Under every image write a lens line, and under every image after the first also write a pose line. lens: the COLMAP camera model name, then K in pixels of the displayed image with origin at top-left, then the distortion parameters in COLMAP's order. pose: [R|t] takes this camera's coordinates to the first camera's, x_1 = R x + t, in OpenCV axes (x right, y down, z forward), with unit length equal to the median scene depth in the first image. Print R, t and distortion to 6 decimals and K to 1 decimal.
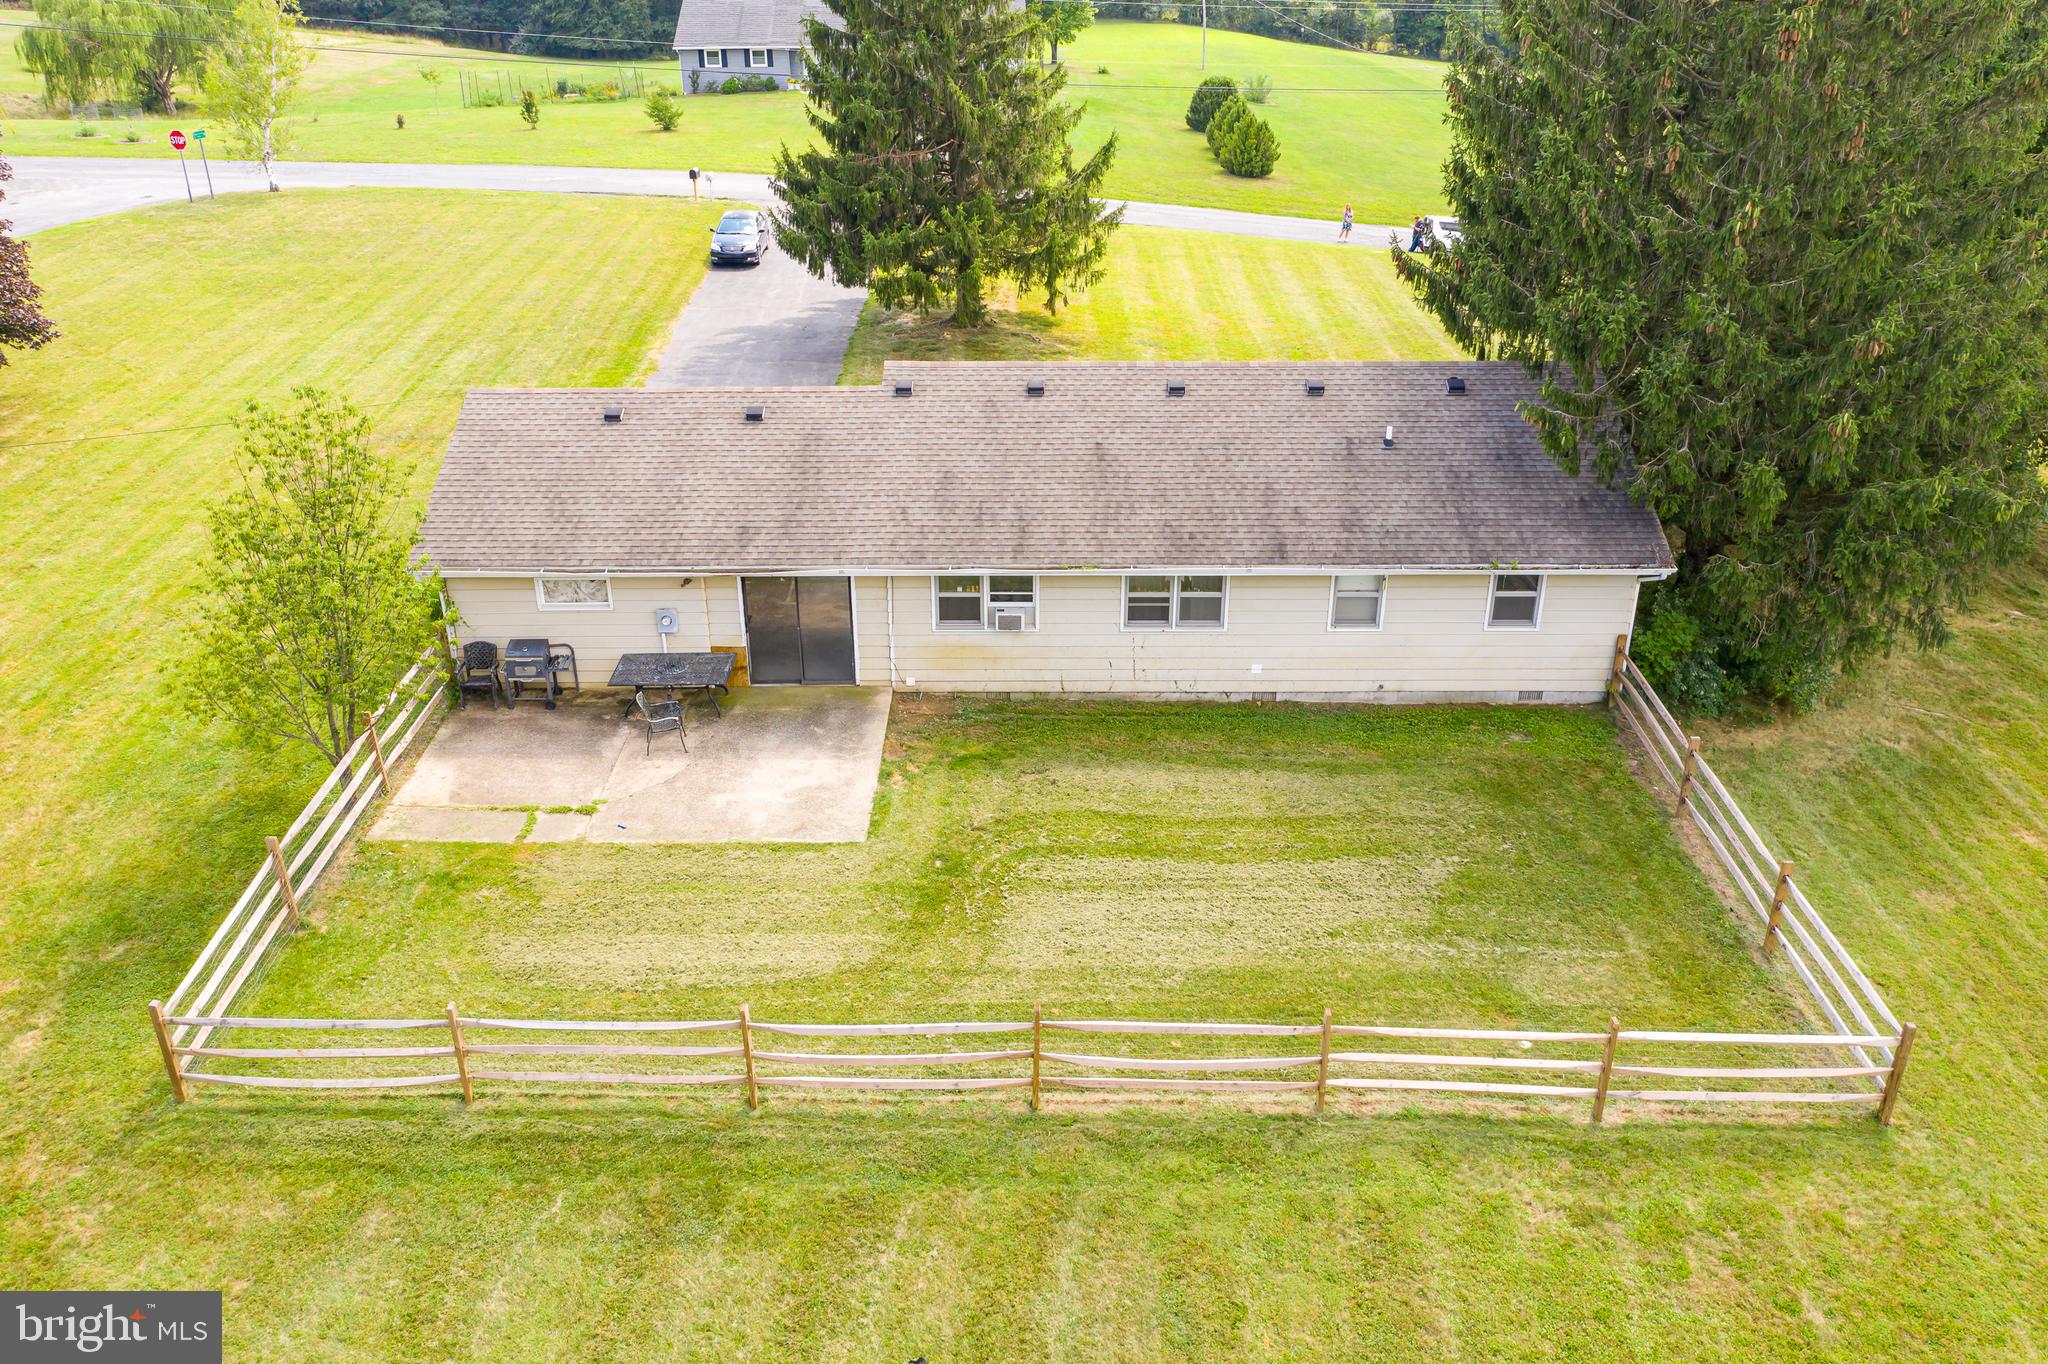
lens RADIAL K [[1582.6, 0, 1023.1], [0, 1582.6, 680.5], [0, 0, 1]] dist [-0.003407, 0.002709]
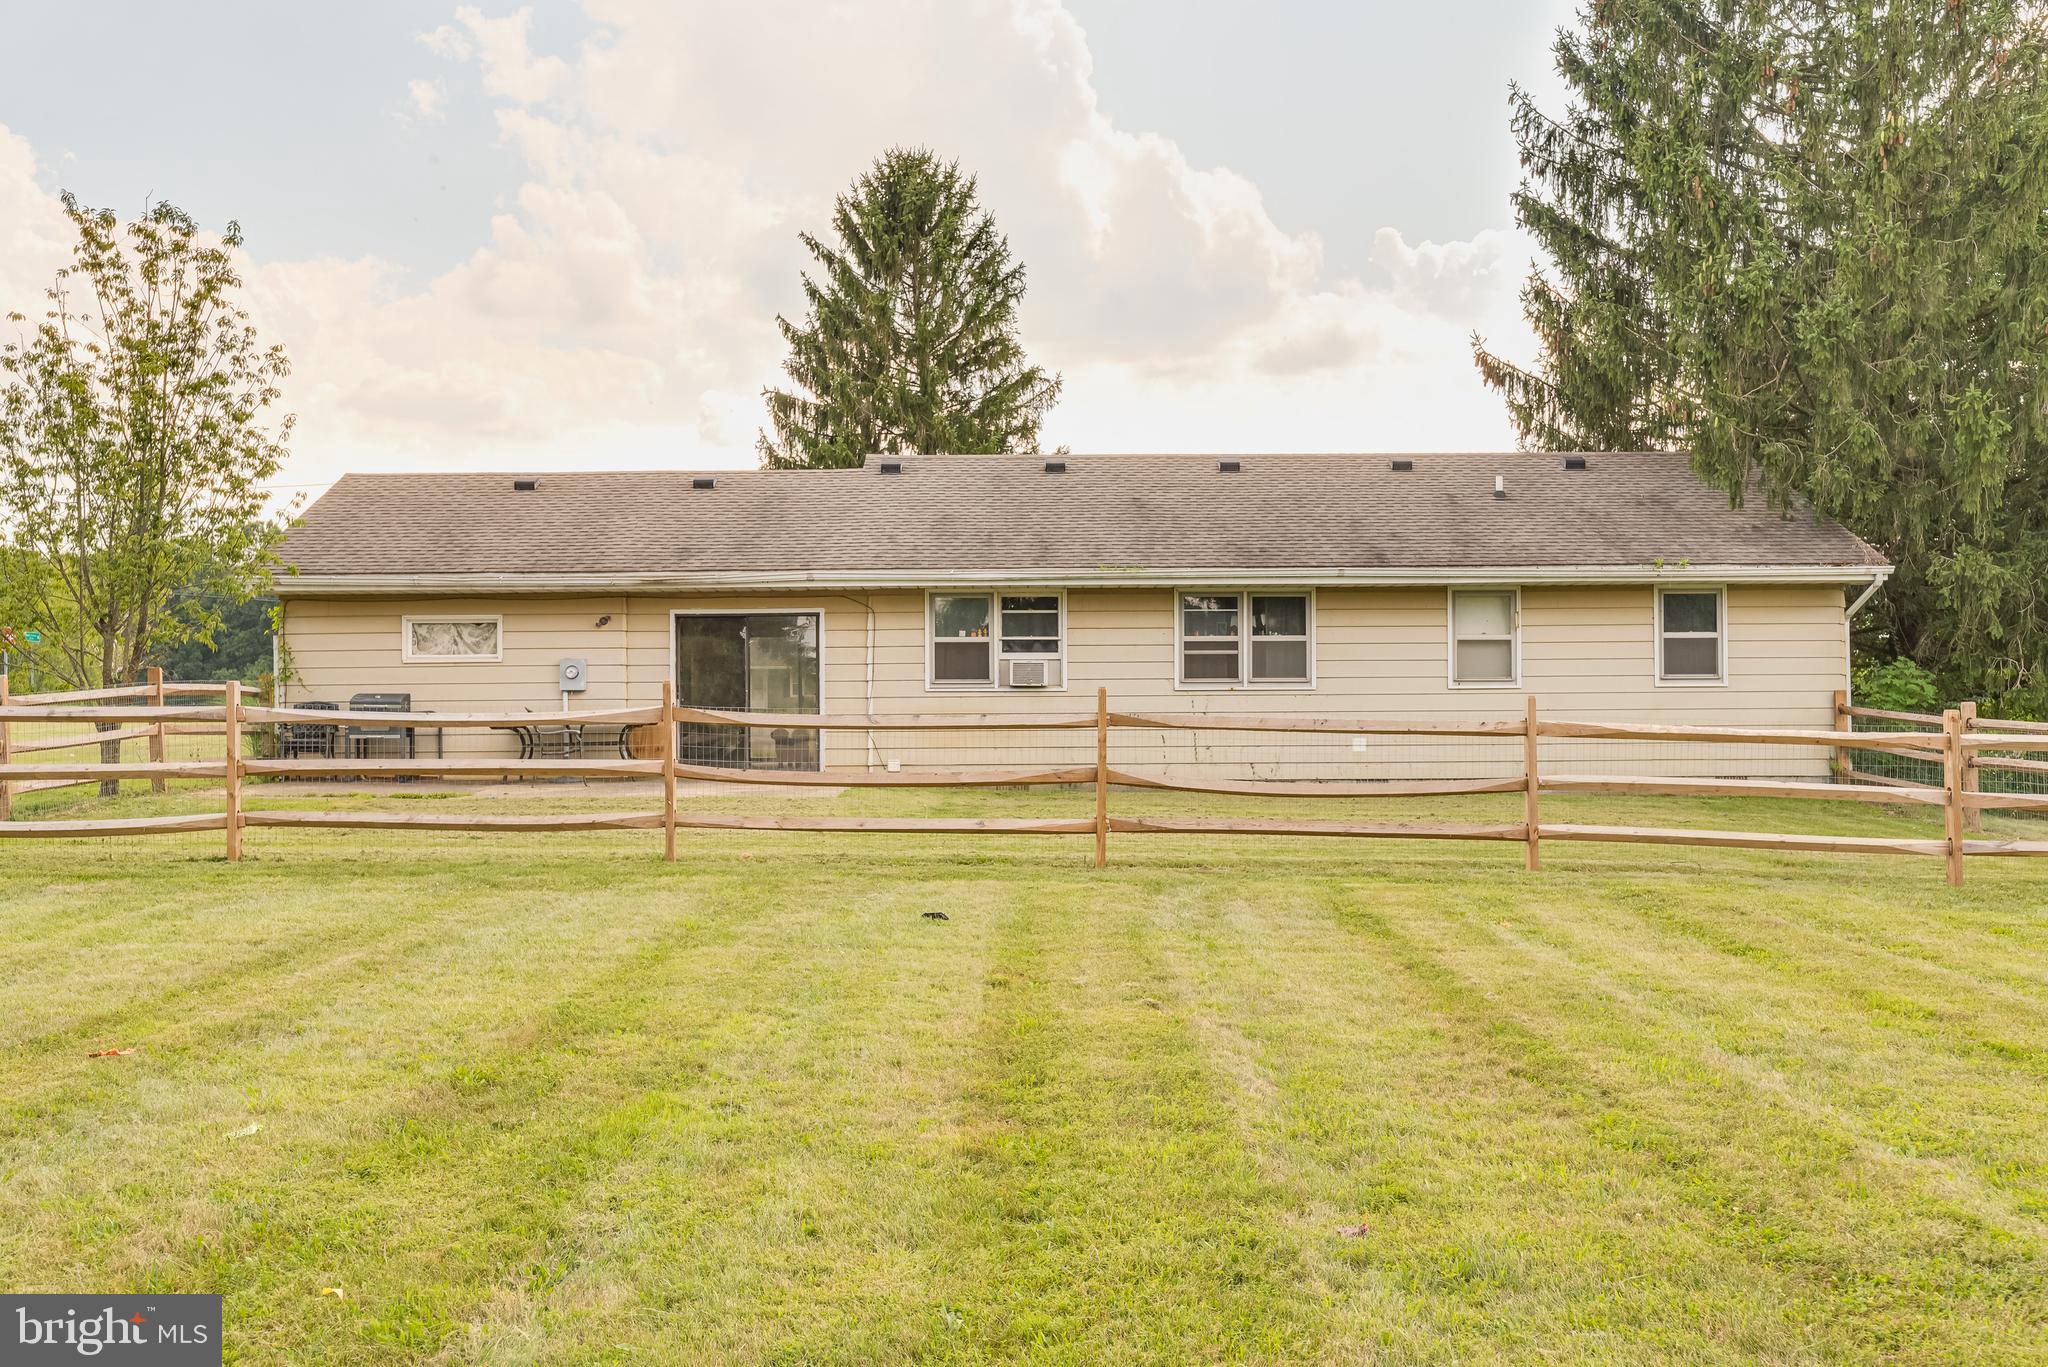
lens RADIAL K [[2012.5, 0, 1030.0], [0, 2012.5, 684.1], [0, 0, 1]] dist [0.001070, 0.000000]
pose [[0.999788, 0.001019, 0.020555, -0.027413], [0.008986, 0.876912, -0.480568, 0.427926], [-0.018515, 0.480651, 0.876717, 0.161842]]
